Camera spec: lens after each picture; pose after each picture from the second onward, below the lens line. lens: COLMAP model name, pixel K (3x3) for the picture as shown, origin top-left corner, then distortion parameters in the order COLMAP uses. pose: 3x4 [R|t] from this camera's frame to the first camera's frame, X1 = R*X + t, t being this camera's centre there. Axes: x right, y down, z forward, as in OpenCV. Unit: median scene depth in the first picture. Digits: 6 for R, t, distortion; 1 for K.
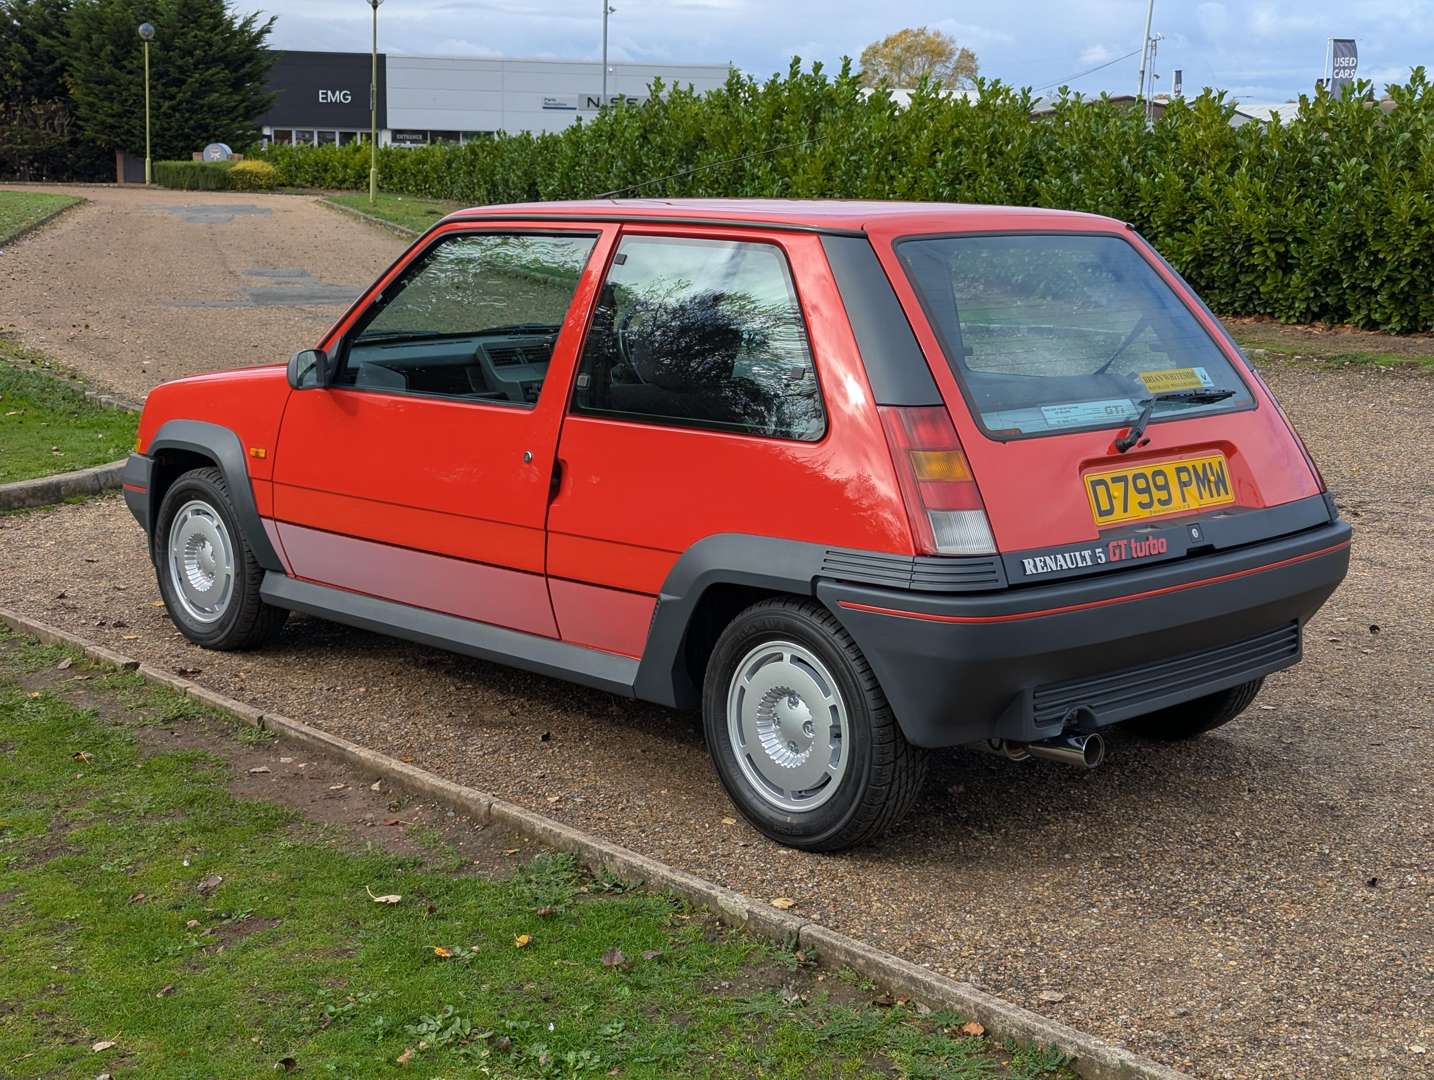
lens RADIAL K [[2070.8, 0, 714.1], [0, 2070.8, 518.6], [0, 0, 1]] dist [0.132983, -0.303797]
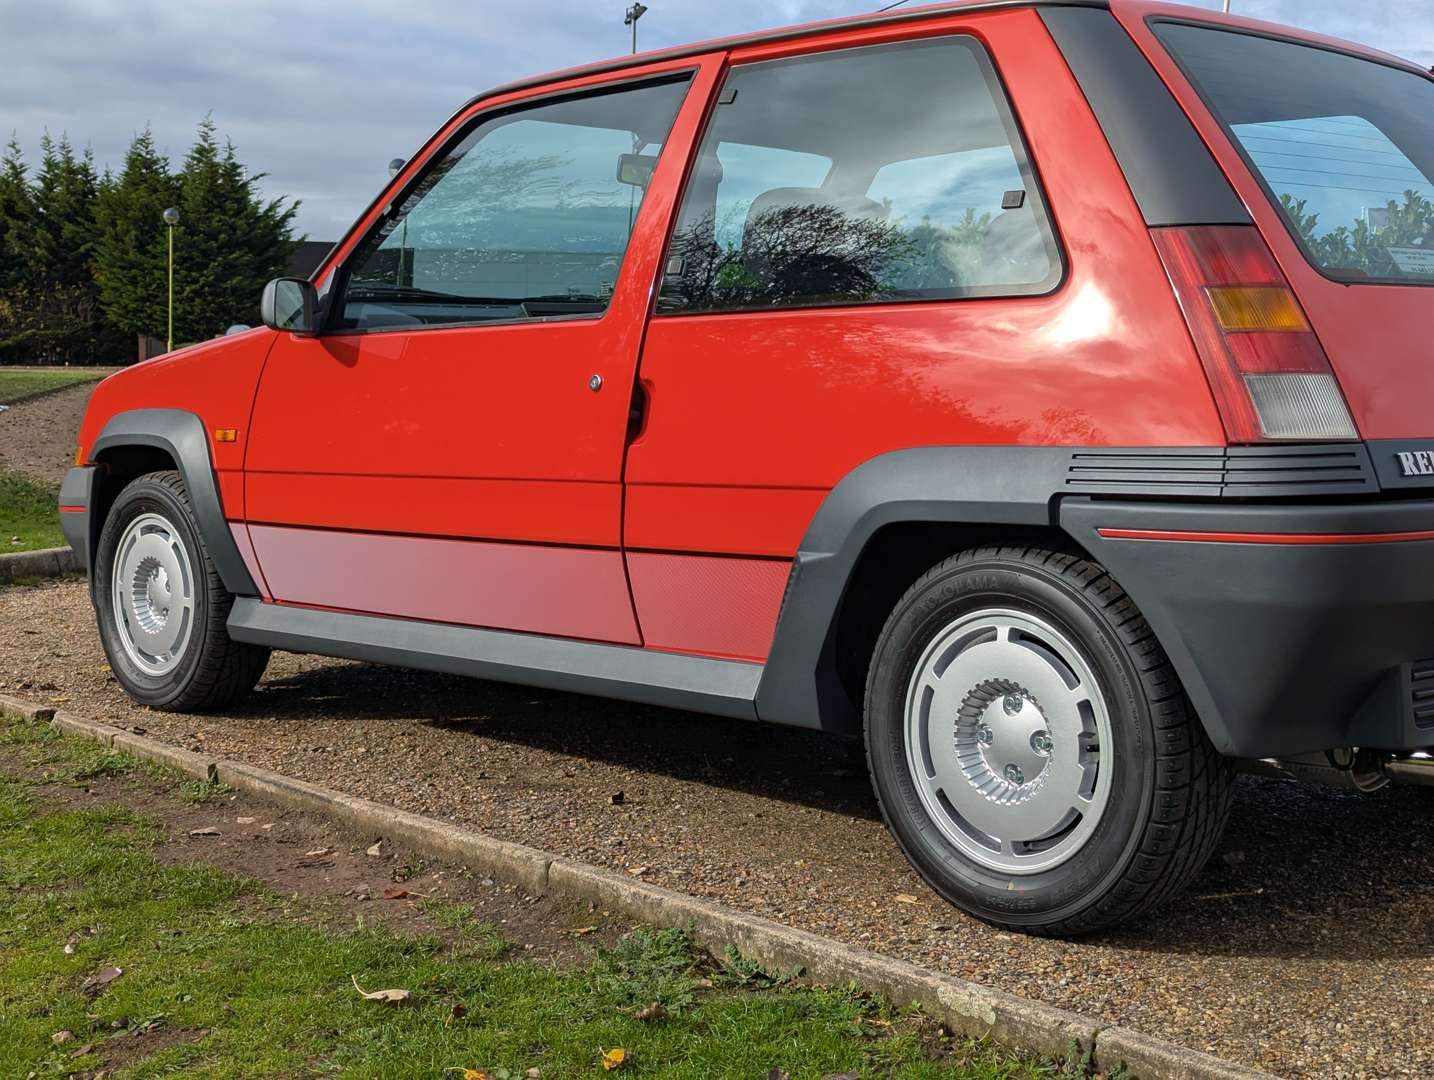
lens RADIAL K [[2055.6, 0, 706.1], [0, 2055.6, 525.7], [0, 0, 1]] dist [0.134432, -0.394764]
pose [[0.999898, -0.007557, -0.012117, -0.044295], [0.006410, 0.995729, -0.092100, 0.081860], [0.012762, 0.092012, 0.995676, 0.311139]]
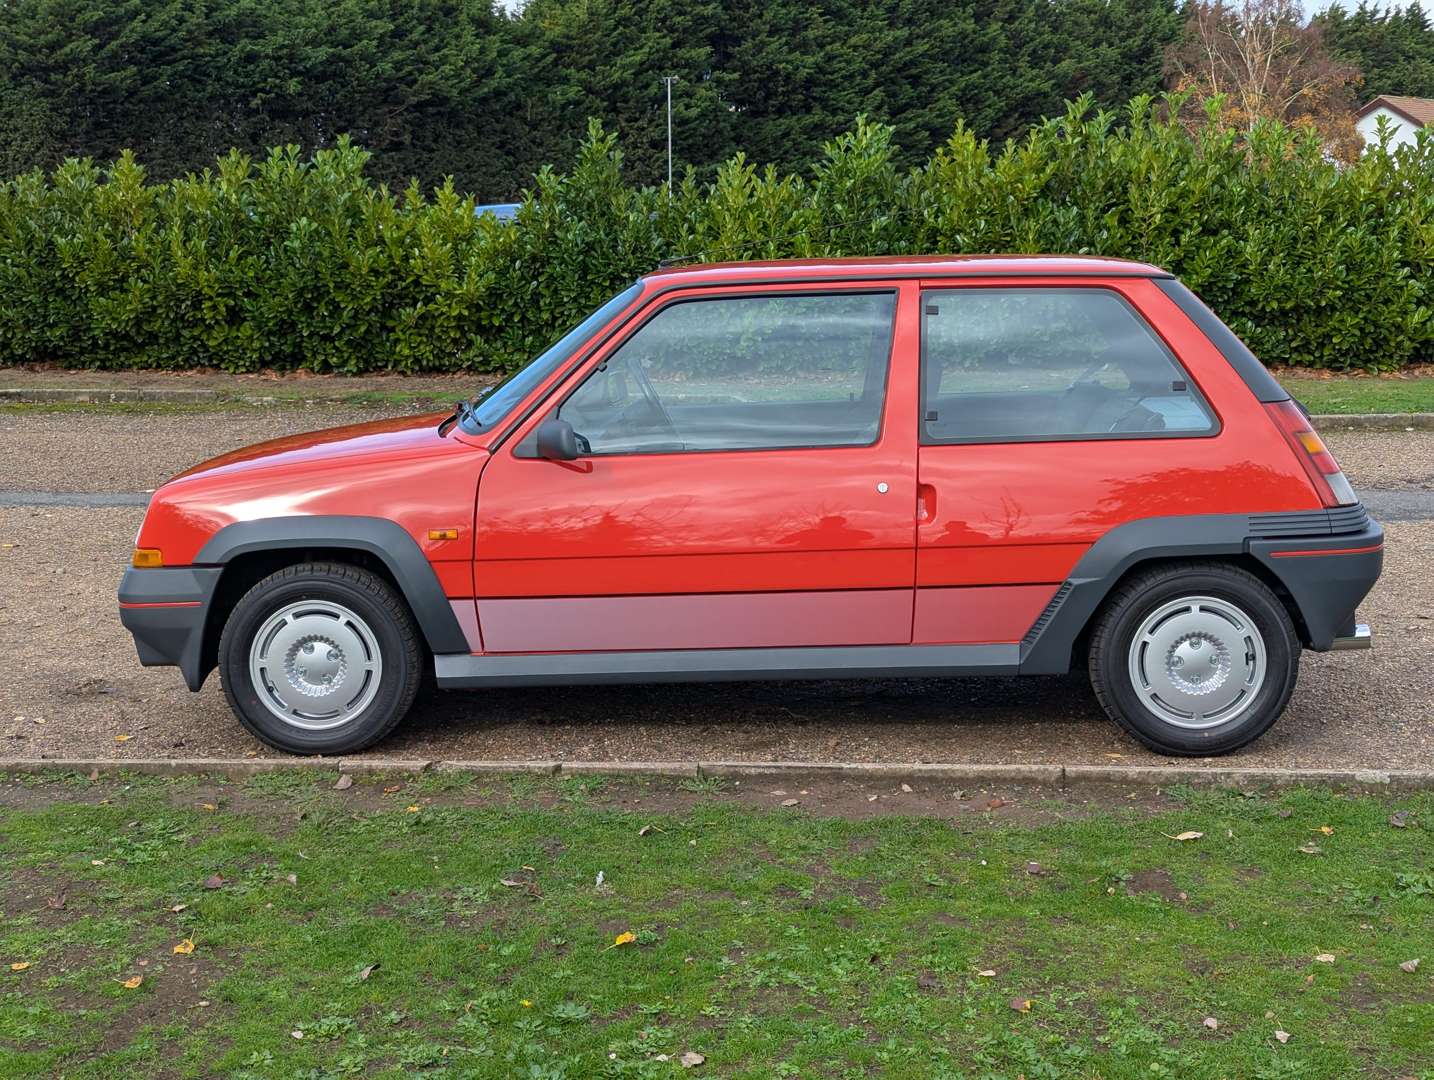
lens RADIAL K [[2070.8, 0, 714.1], [0, 2070.8, 518.6], [0, 0, 1]] dist [0.132983, -0.303797]
pose [[0.718493, -0.119588, 0.685177, -0.929564], [0.137213, 0.990119, 0.028927, -0.058002], [-0.681866, 0.073231, 0.727802, 0.234568]]
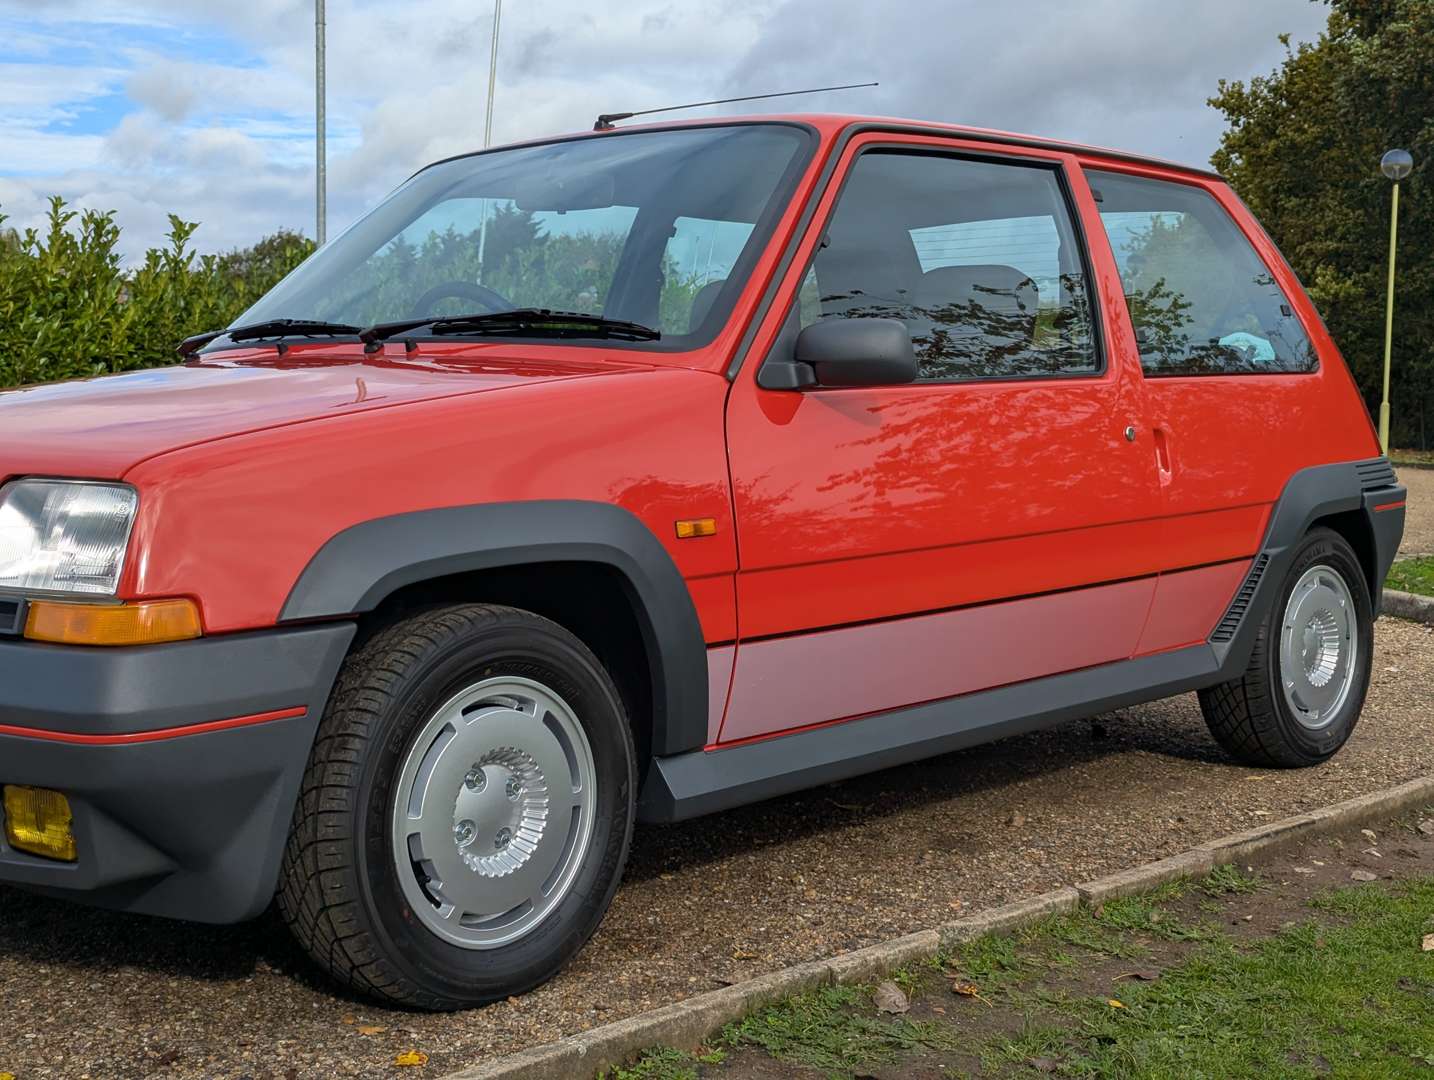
lens RADIAL K [[2031.4, 0, 735.5], [0, 2031.4, 512.0], [0, 0, 1]] dist [0.136350, -0.451360]
pose [[-0.073985, -0.071407, 0.994700, -0.855496], [0.165144, 0.982785, 0.082835, -0.089538], [-0.983490, 0.170397, -0.060919, 1.192589]]
